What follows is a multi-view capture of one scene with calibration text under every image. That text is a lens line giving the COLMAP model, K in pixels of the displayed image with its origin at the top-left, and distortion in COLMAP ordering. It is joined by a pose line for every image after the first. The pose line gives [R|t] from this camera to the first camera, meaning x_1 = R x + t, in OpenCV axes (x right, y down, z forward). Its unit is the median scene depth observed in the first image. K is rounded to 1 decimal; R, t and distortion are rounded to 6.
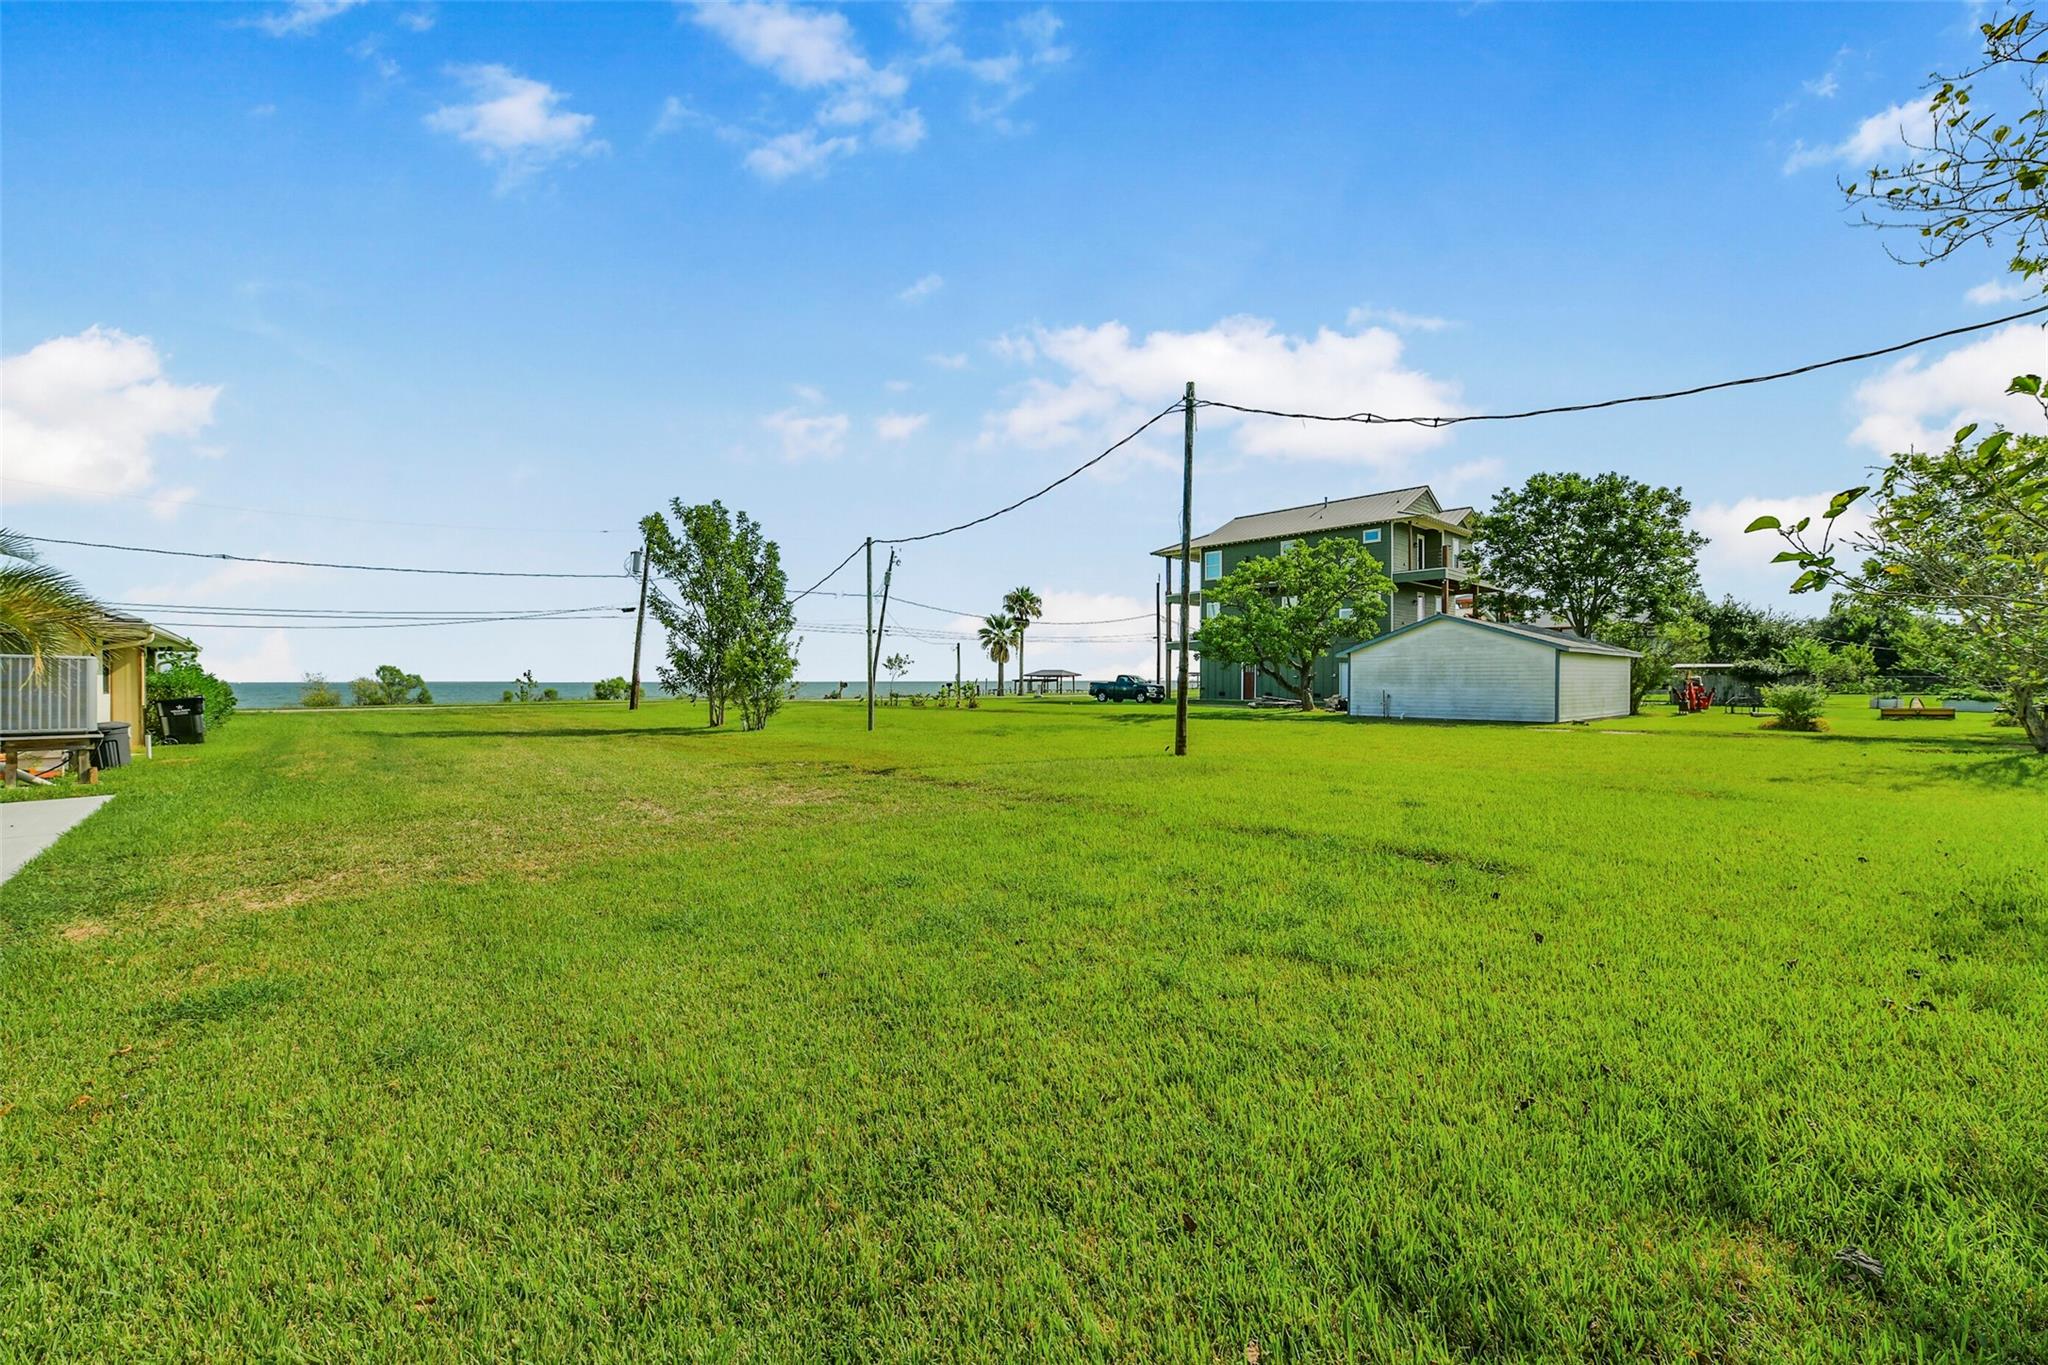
lens RADIAL K [[808.5, 0, 1039.8], [0, 808.5, 688.9], [0, 0, 1]] dist [-0.002334, -0.000212]
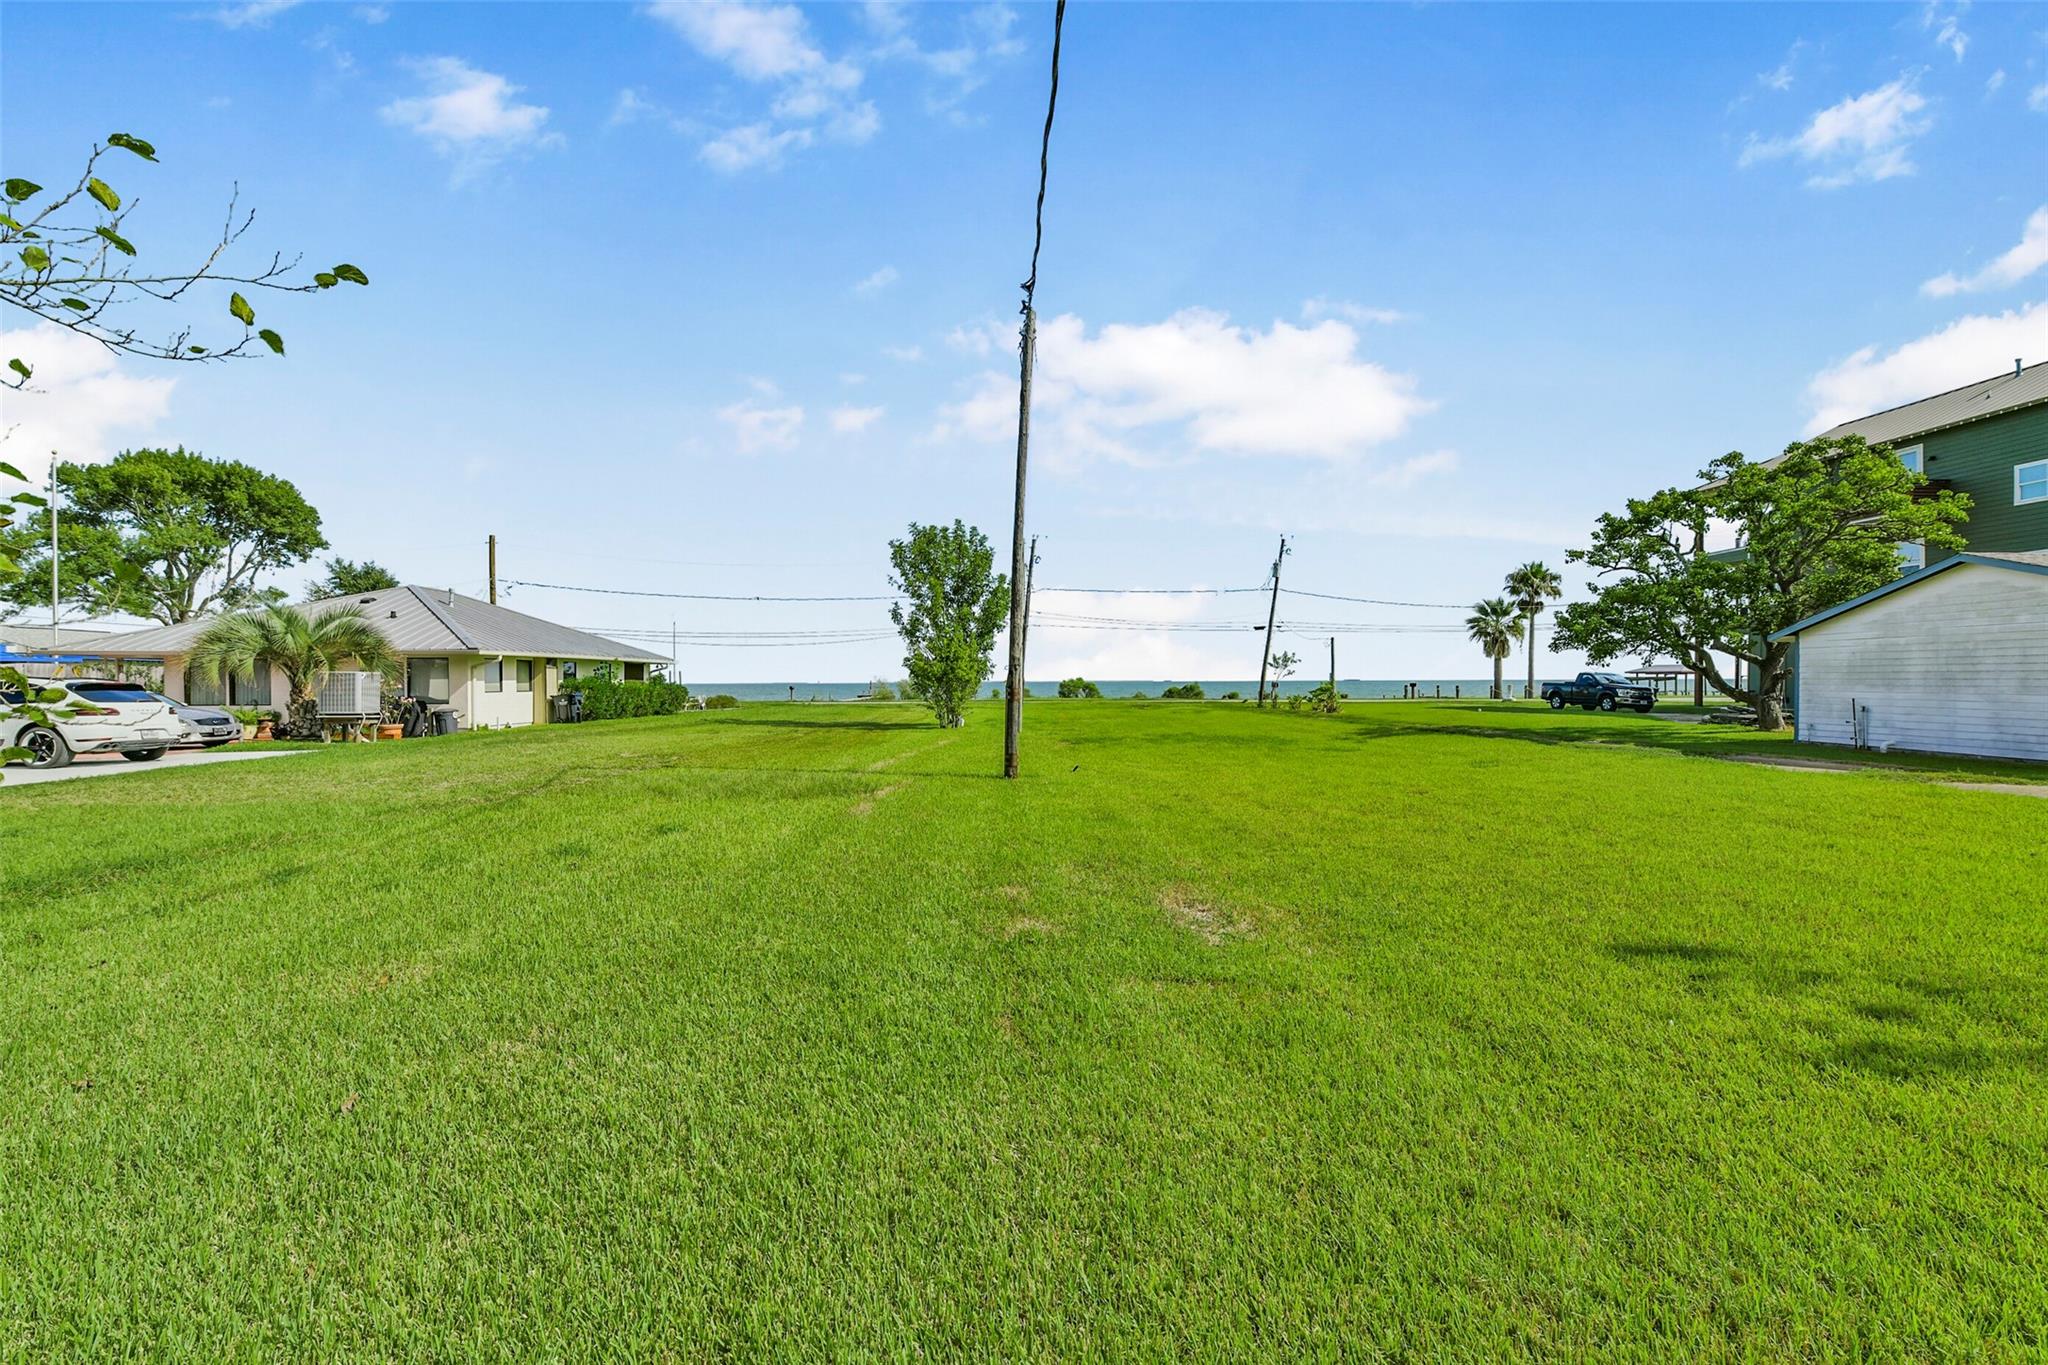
lens RADIAL K [[808.5, 0, 1015.6], [0, 808.5, 669.0], [0, 0, 1]] dist [-0.002334, -0.000212]
pose [[0.748245, -0.010807, -0.663334, 0.202406], [-0.004743, 0.999755, -0.021638, -0.002068], [0.663405, 0.019337, 0.748010, 0.115643]]
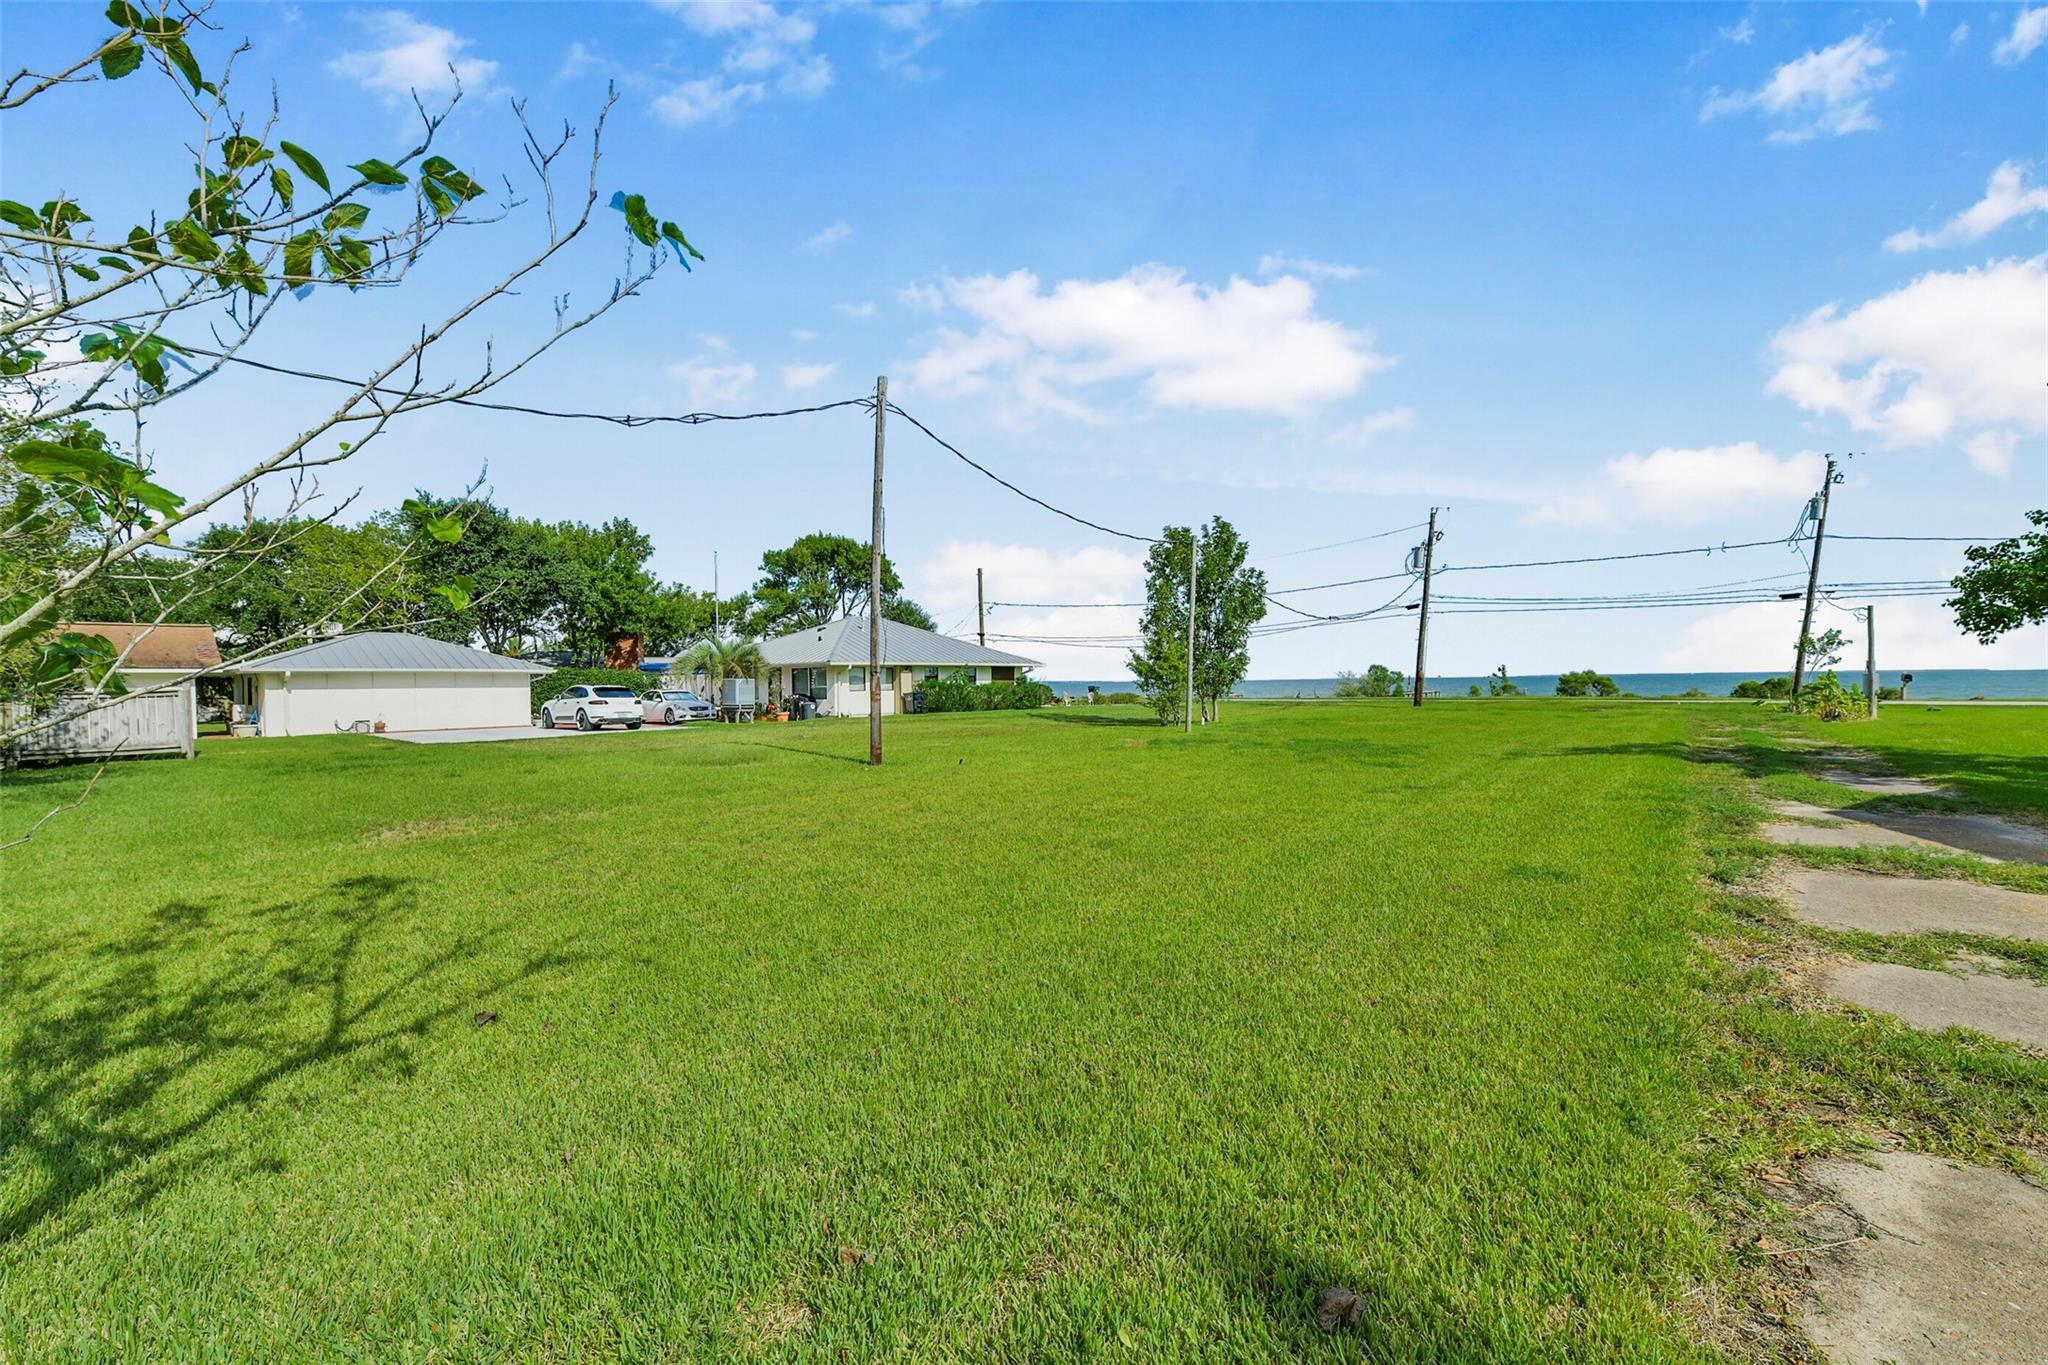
lens RADIAL K [[808.5, 0, 1014.3], [0, 808.5, 689.4], [0, 0, 1]] dist [-0.002334, -0.000212]
pose [[0.152483, 0.008193, -0.988272, 0.337279], [0.002775, 0.999958, 0.008718, -0.004044], [0.988302, -0.004072, 0.152454, 0.294858]]
